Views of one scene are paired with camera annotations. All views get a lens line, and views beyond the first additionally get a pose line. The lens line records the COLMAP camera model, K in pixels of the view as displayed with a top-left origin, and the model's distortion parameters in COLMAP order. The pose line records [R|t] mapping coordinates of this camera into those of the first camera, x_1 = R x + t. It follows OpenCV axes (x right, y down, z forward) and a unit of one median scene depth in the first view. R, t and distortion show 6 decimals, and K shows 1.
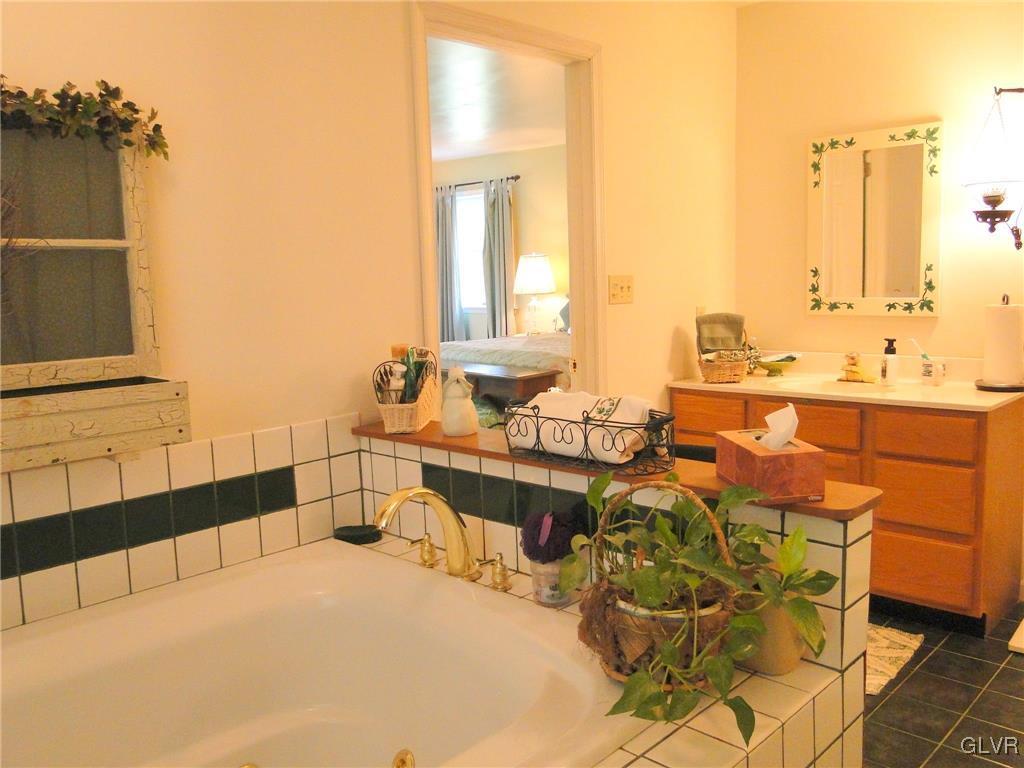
lens RADIAL K [[855.1, 0, 513.4], [0, 855.1, 382.8], [0, 0, 1]] dist [0.000203, -0.014524]
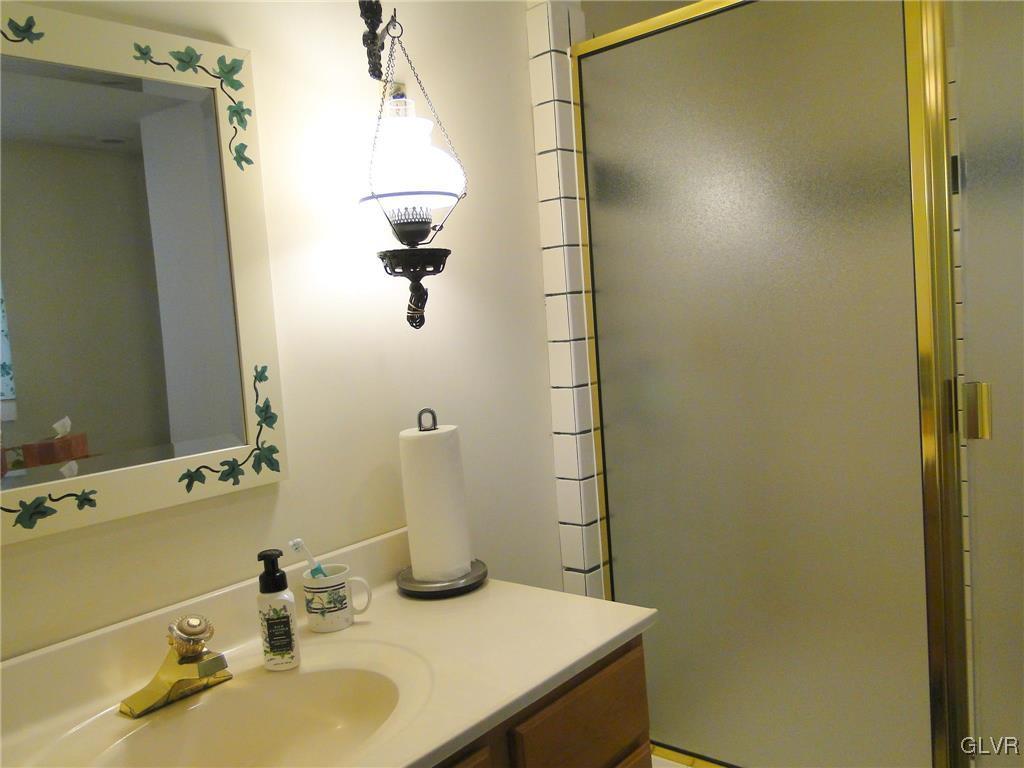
lens RADIAL K [[855.1, 0, 511.6], [0, 855.1, 378.5], [0, 0, 1]] dist [0.000203, -0.014524]
pose [[-0.065744, -0.041933, 0.996955, 0.038547], [0.203548, 0.977545, 0.054539, -0.129986], [-0.976855, 0.206514, -0.055732, 0.895768]]
